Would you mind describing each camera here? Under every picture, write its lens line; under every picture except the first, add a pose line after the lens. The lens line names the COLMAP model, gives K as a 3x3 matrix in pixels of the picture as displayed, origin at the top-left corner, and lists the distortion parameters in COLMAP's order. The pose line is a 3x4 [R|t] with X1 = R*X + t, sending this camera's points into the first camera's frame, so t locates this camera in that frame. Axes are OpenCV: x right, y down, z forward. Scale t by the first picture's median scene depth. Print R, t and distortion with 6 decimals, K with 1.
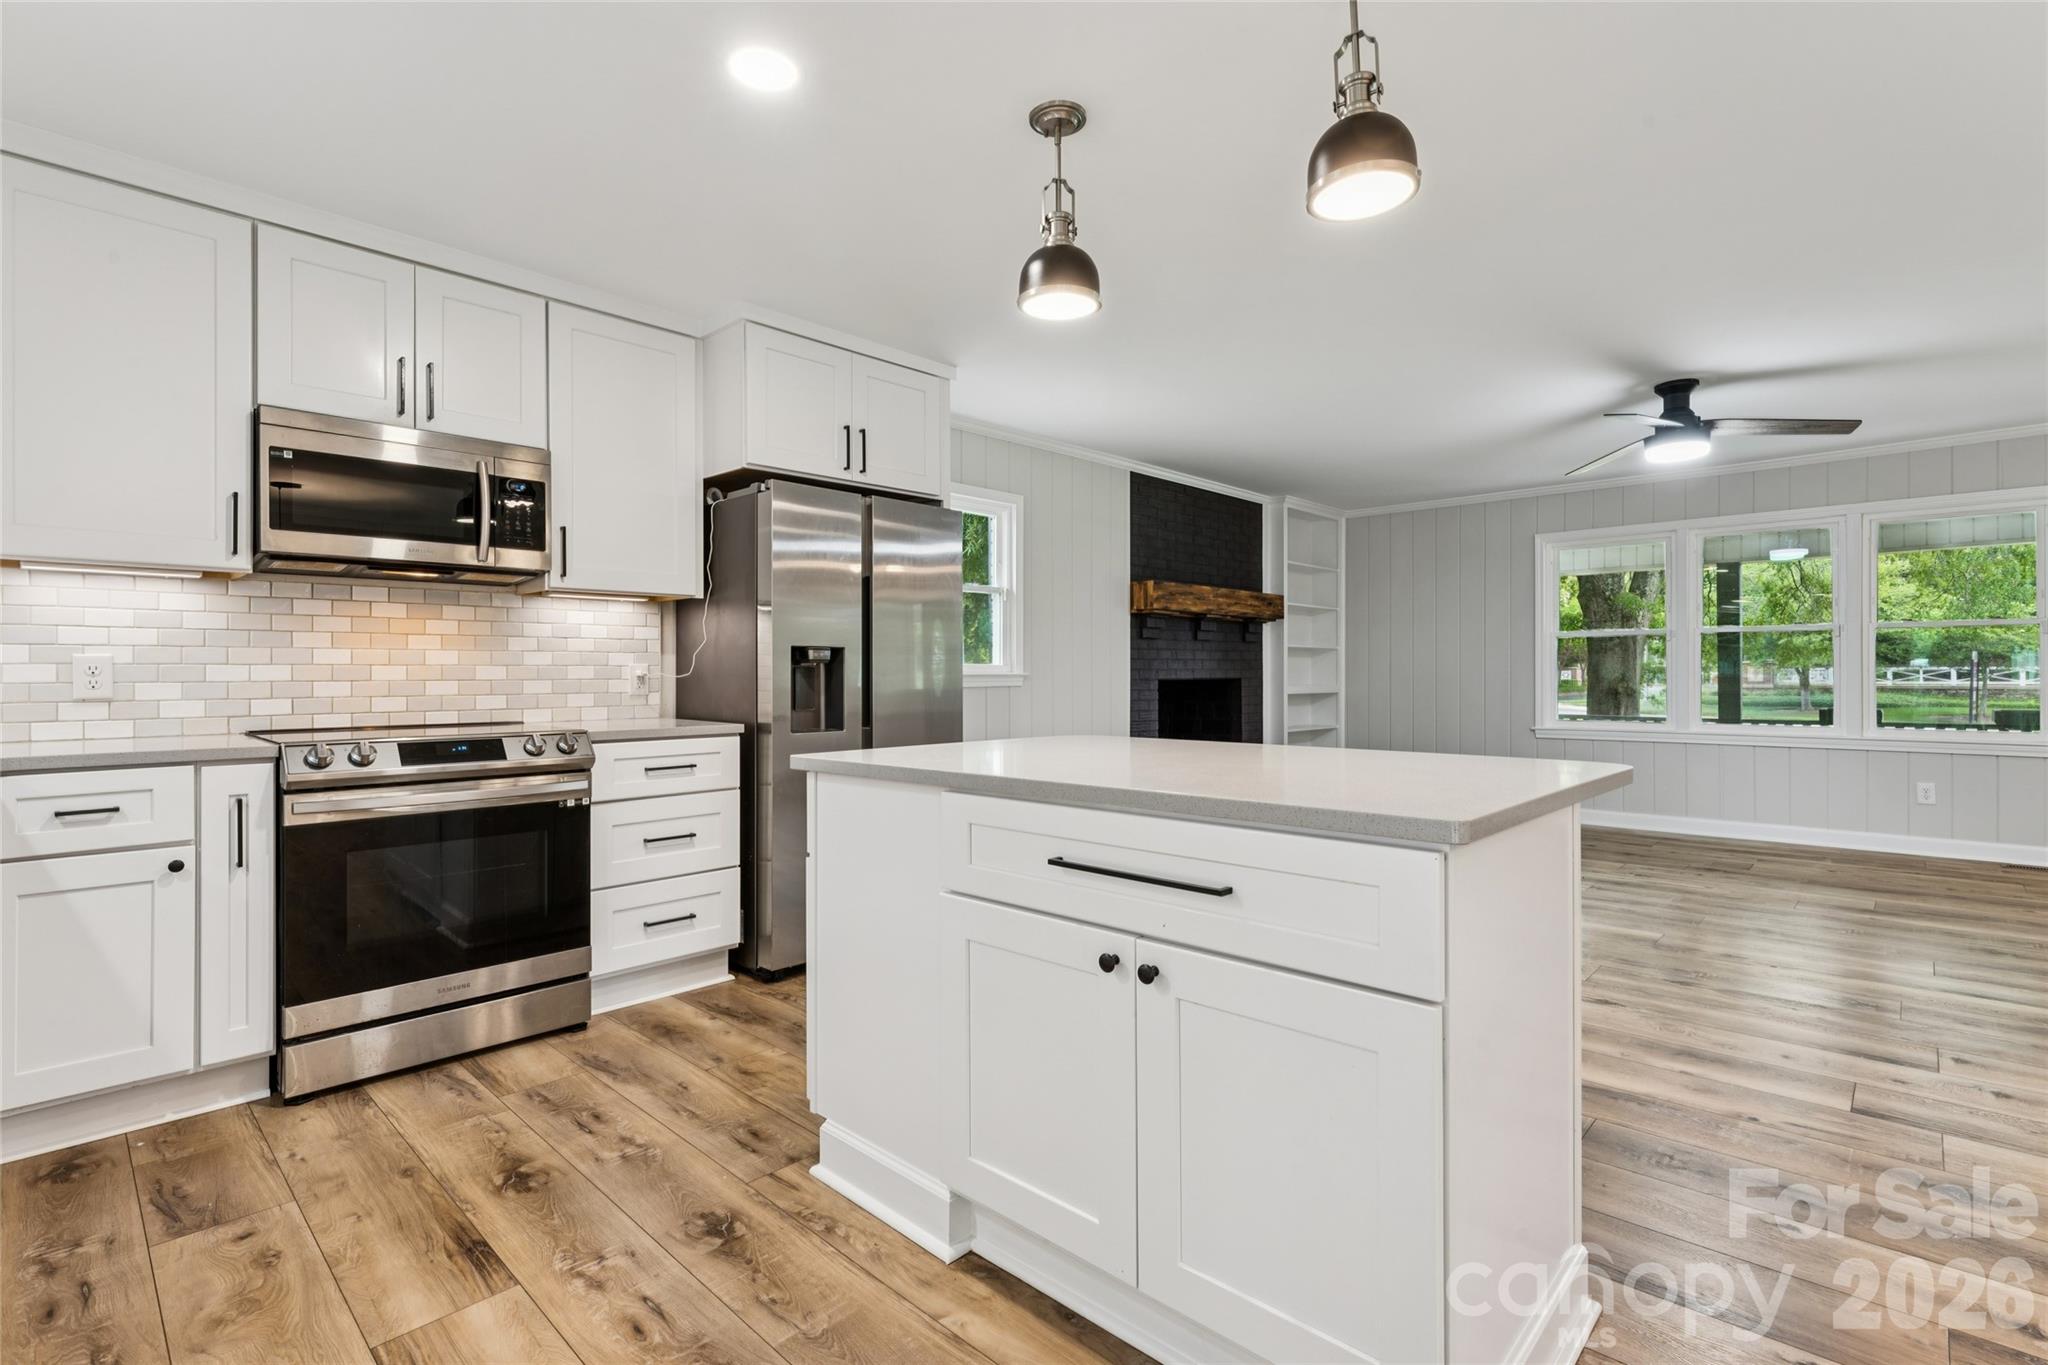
lens RADIAL K [[942.5, 0, 1022.3], [0, 942.5, 674.2], [0, 0, 1]] dist [0.000546, 0.000469]
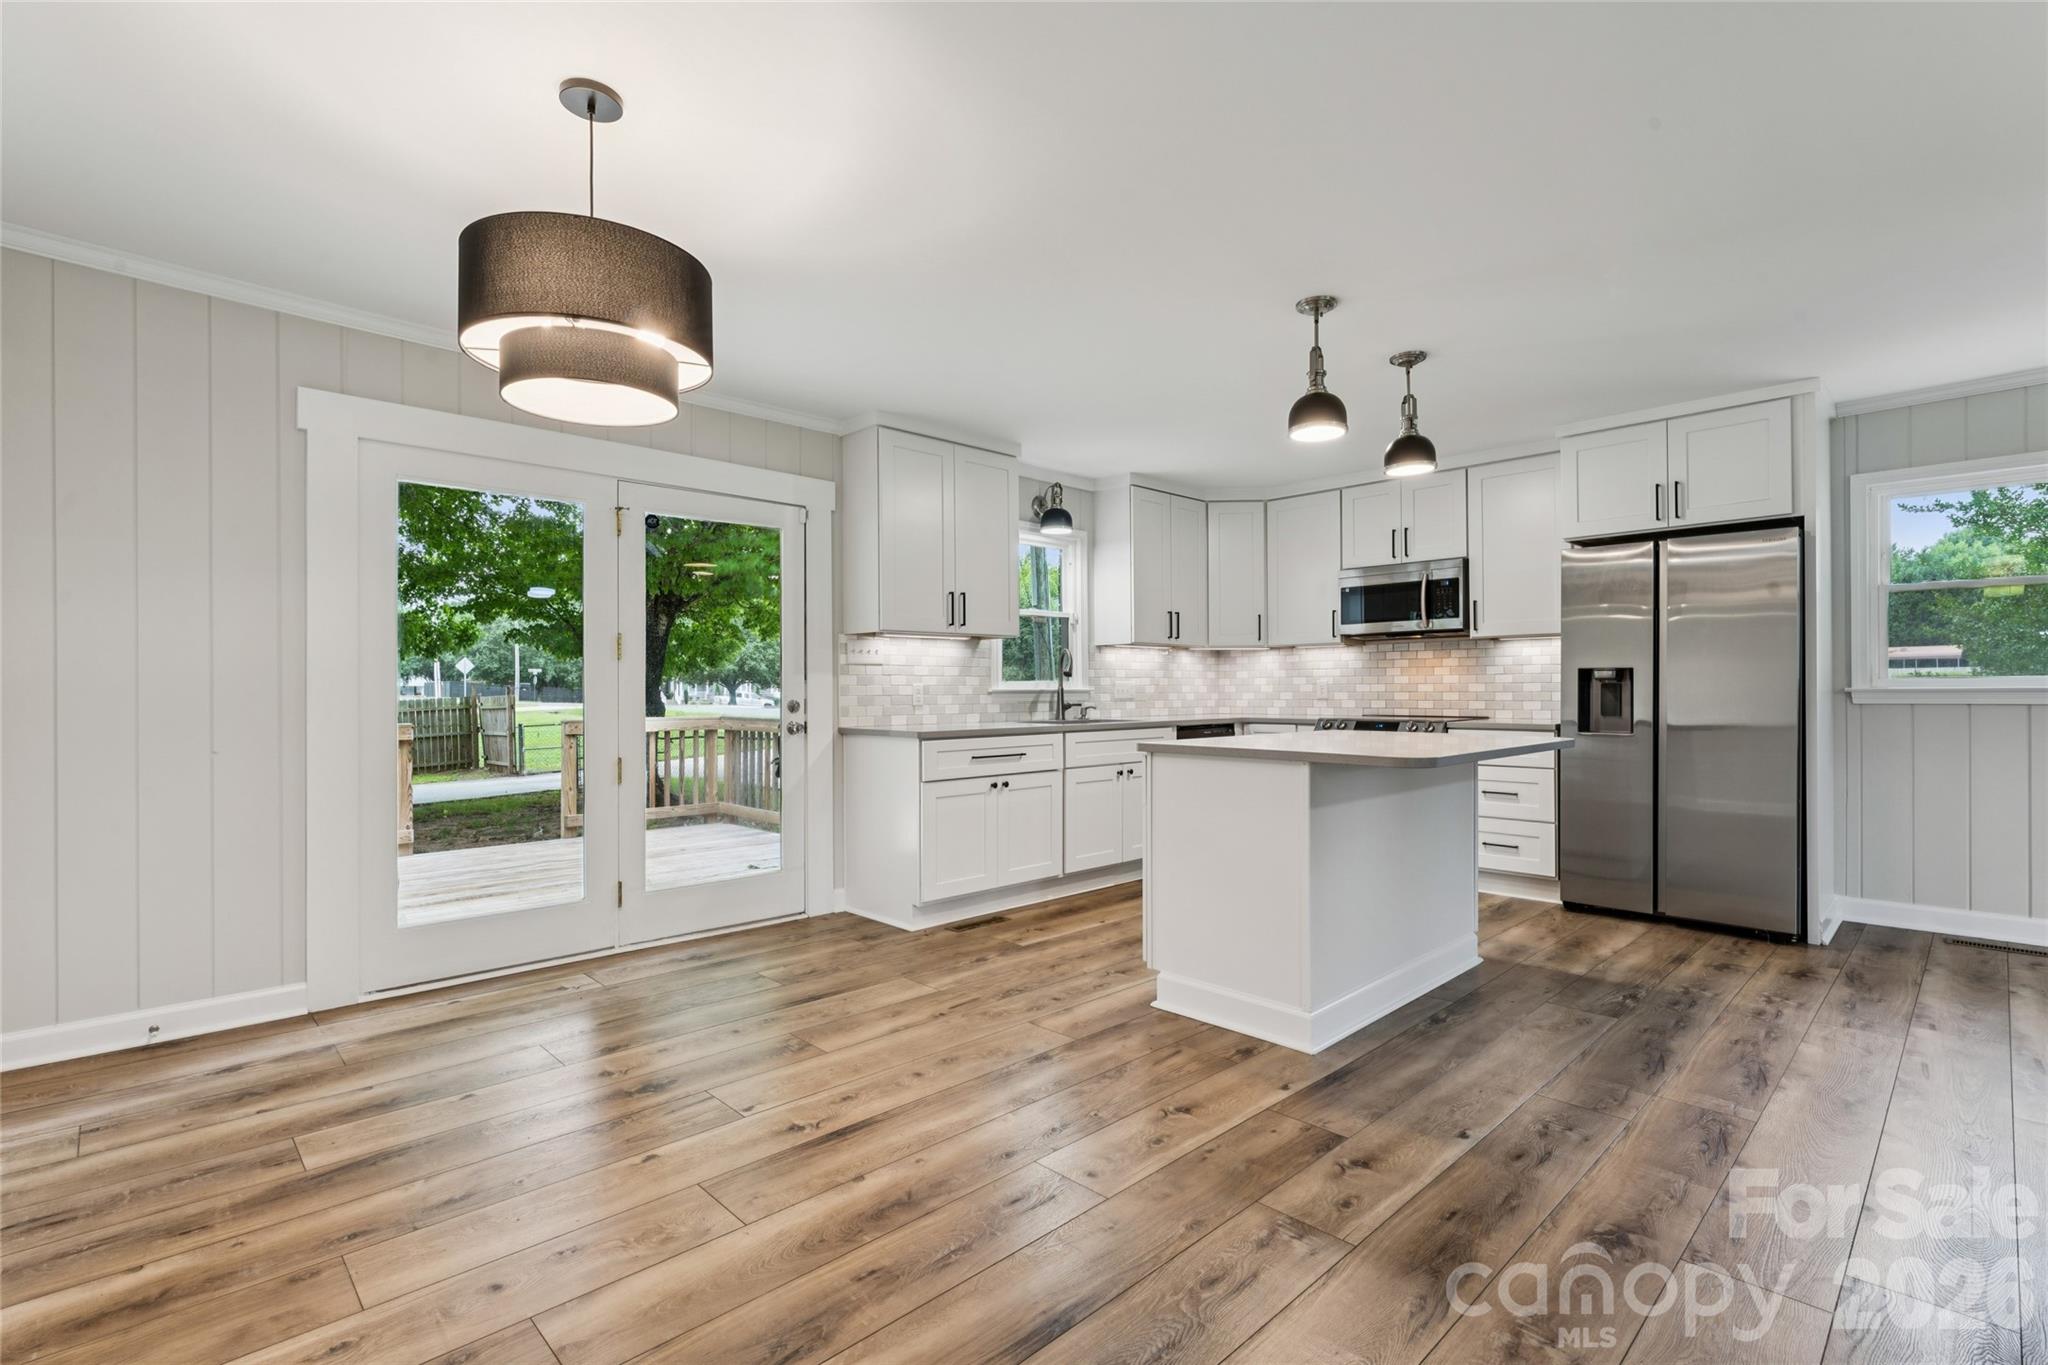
lens RADIAL K [[942.5, 0, 1029.1], [0, 942.5, 695.1], [0, 0, 1]] dist [0.000546, 0.000469]
pose [[-0.041558, 0.010742, -0.999078, 1.228178], [0.004214, 0.999935, 0.010576, -0.009891], [0.999127, -0.003770, -0.041601, 0.281811]]
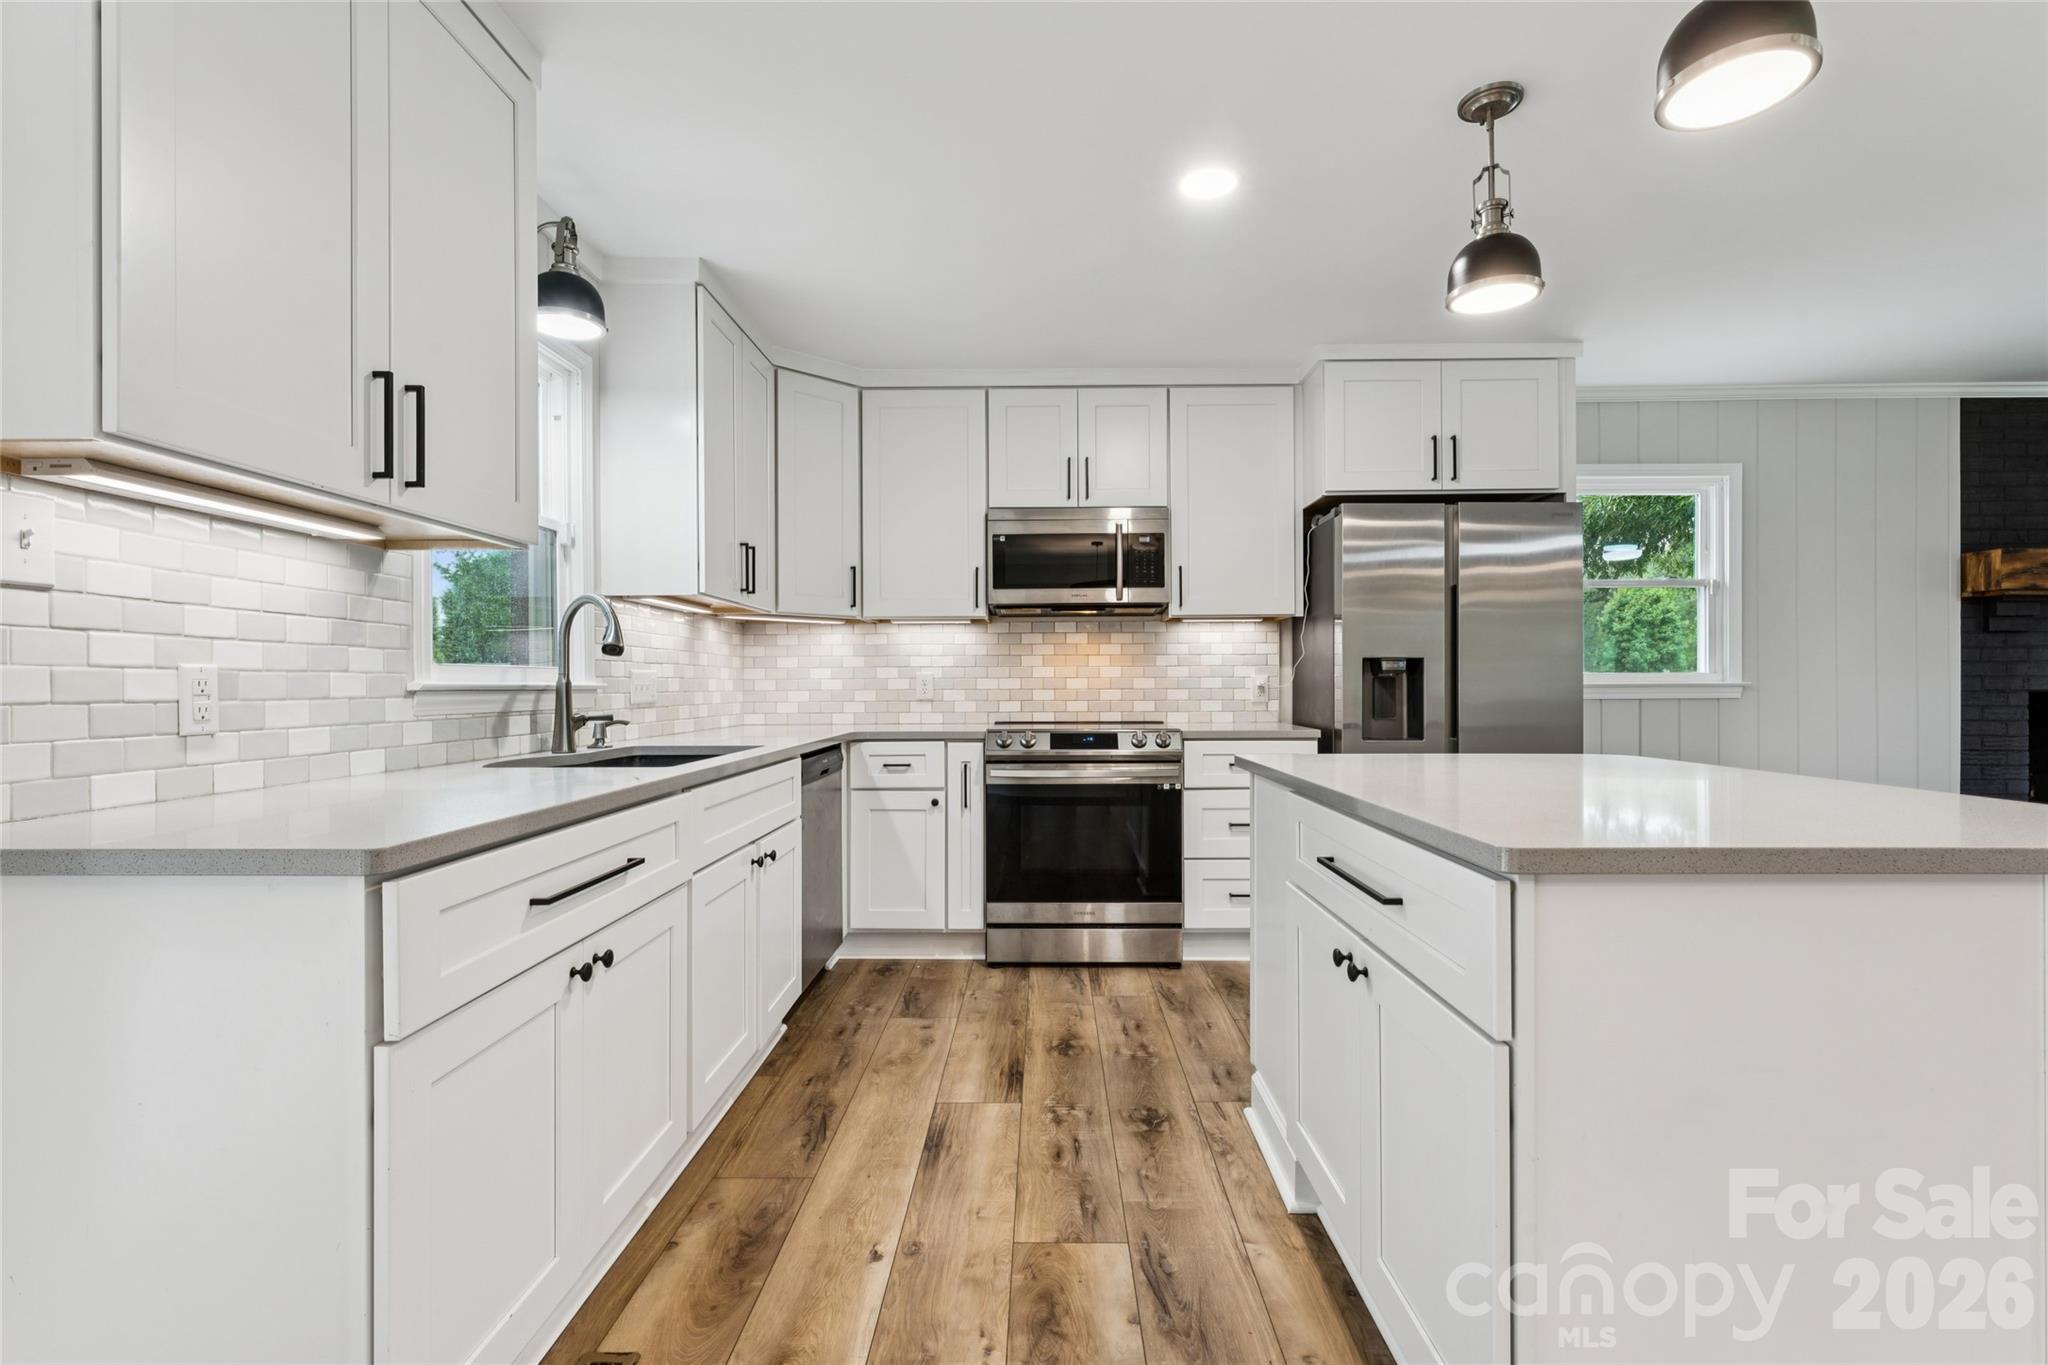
lens RADIAL K [[942.5, 0, 1041.9], [0, 942.5, 682.9], [0, 0, 1]] dist [0.000546, 0.000469]
pose [[0.686851, -0.001102, -0.726797, 0.295450], [0.001310, 0.999999, -0.000279, -0.001937], [0.726797, -0.000761, 0.686852, 0.010911]]
